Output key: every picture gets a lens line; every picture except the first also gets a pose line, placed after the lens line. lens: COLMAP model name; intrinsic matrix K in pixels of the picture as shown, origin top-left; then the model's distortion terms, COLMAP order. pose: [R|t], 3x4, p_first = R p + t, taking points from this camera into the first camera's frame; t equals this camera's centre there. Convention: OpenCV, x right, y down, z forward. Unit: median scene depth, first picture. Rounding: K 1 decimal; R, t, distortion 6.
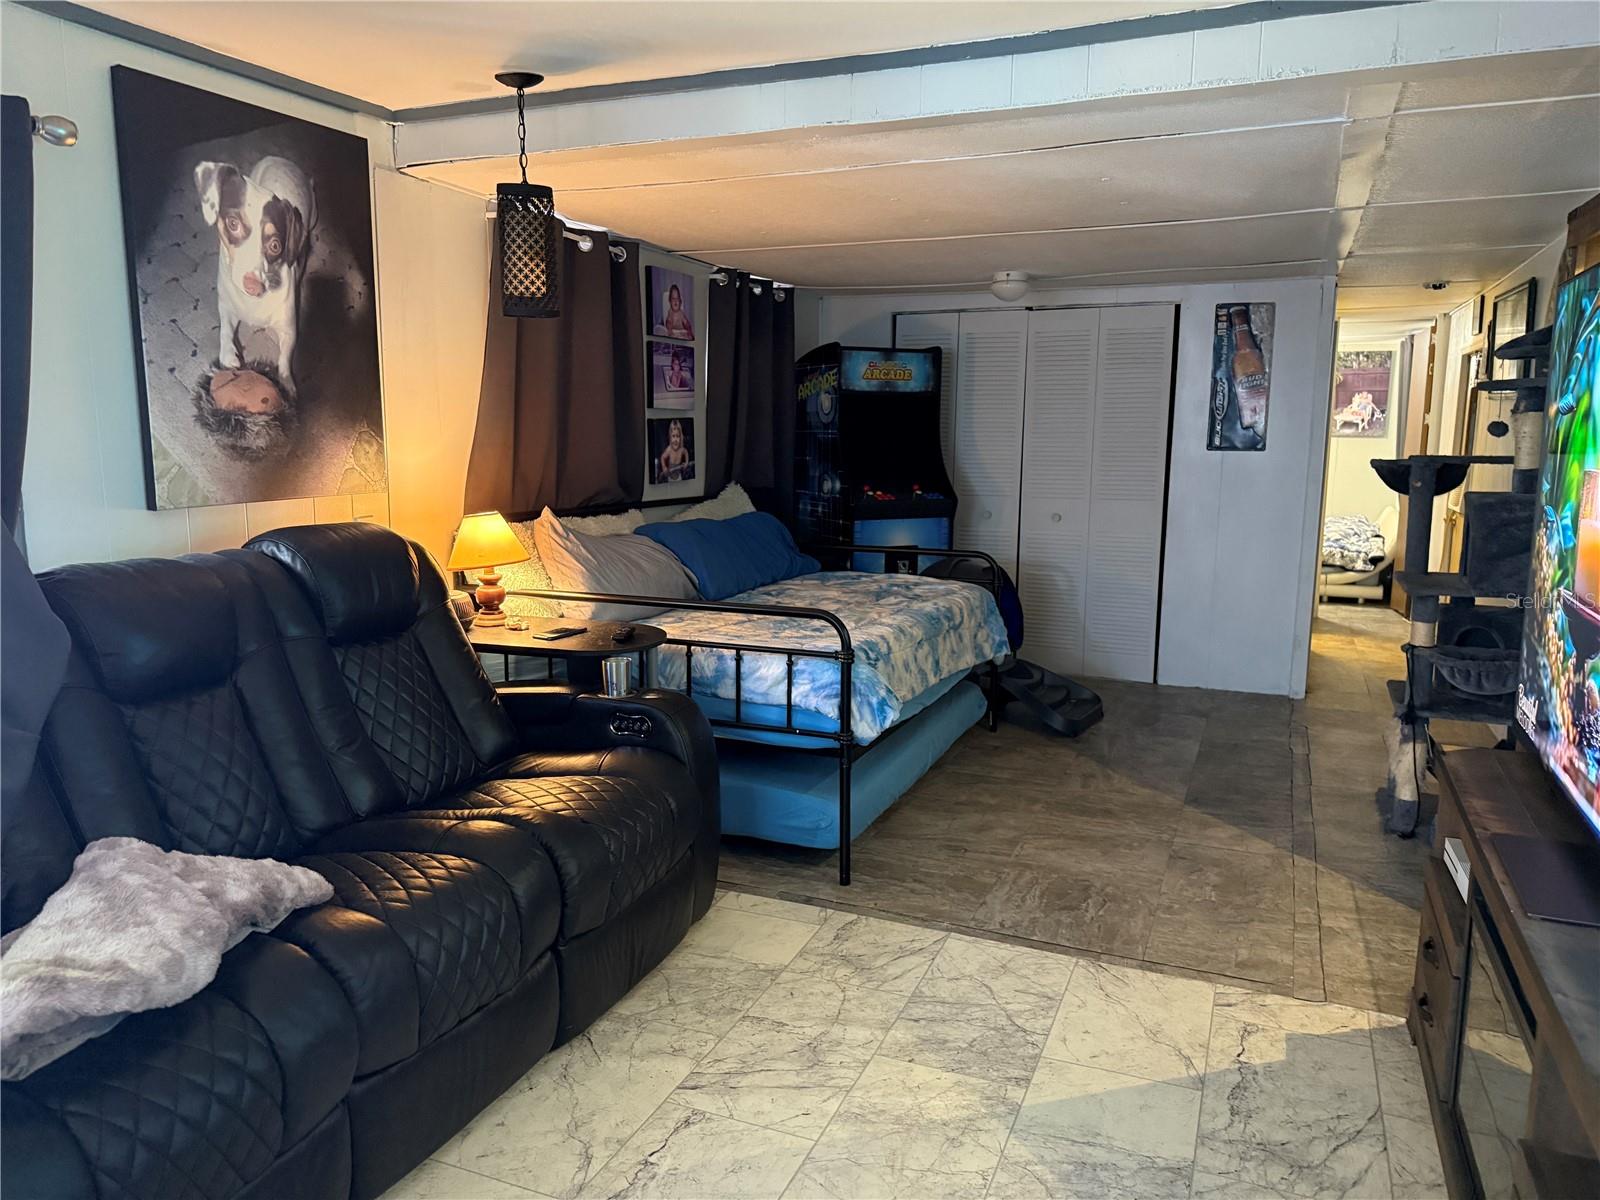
lens RADIAL K [[1145.7, 0, 794.9], [0, 1145.7, 605.2], [0, 0, 1]] dist [0.077990, -0.098429]
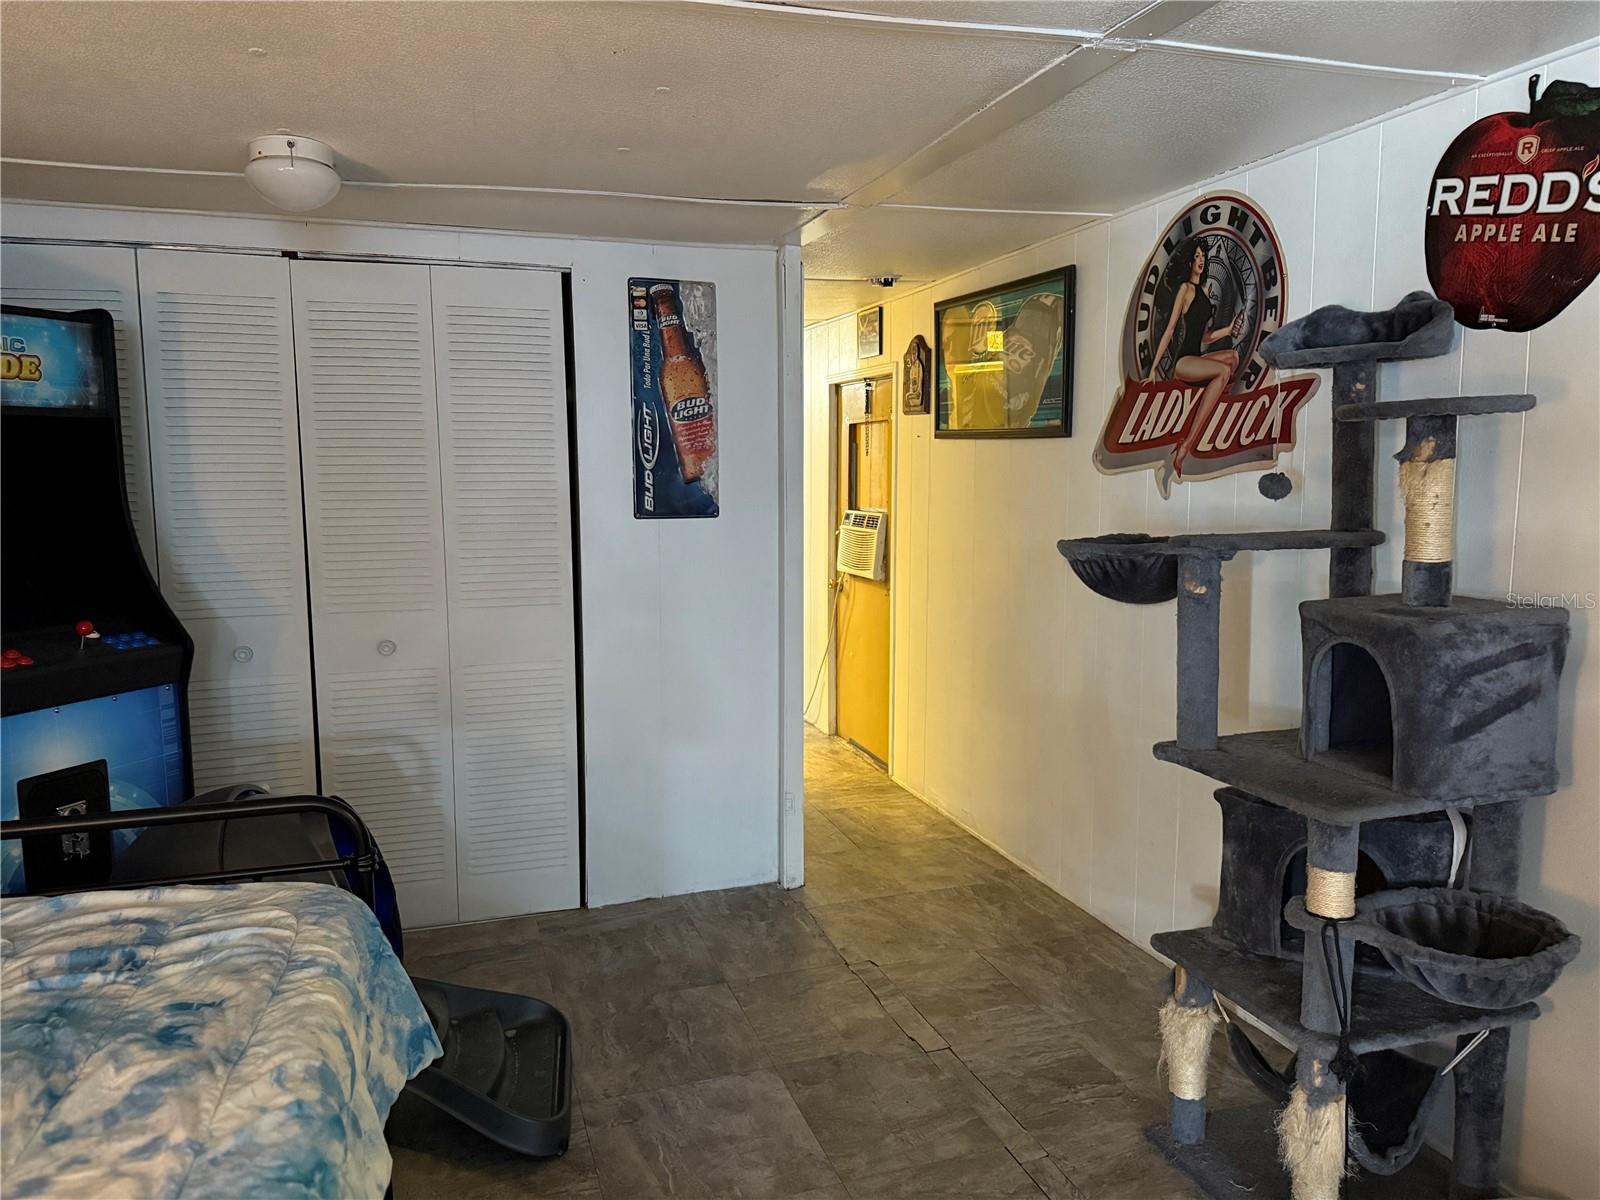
lens RADIAL K [[1145.7, 0, 794.9], [0, 1145.7, 605.2], [0, 0, 1]] dist [0.077990, -0.098429]
pose [[0.759176, -0.088195, 0.644882, 0.027082], [0.107043, 0.994205, 0.009954, -0.086913], [-0.642023, 0.061473, 0.764217, 0.495253]]
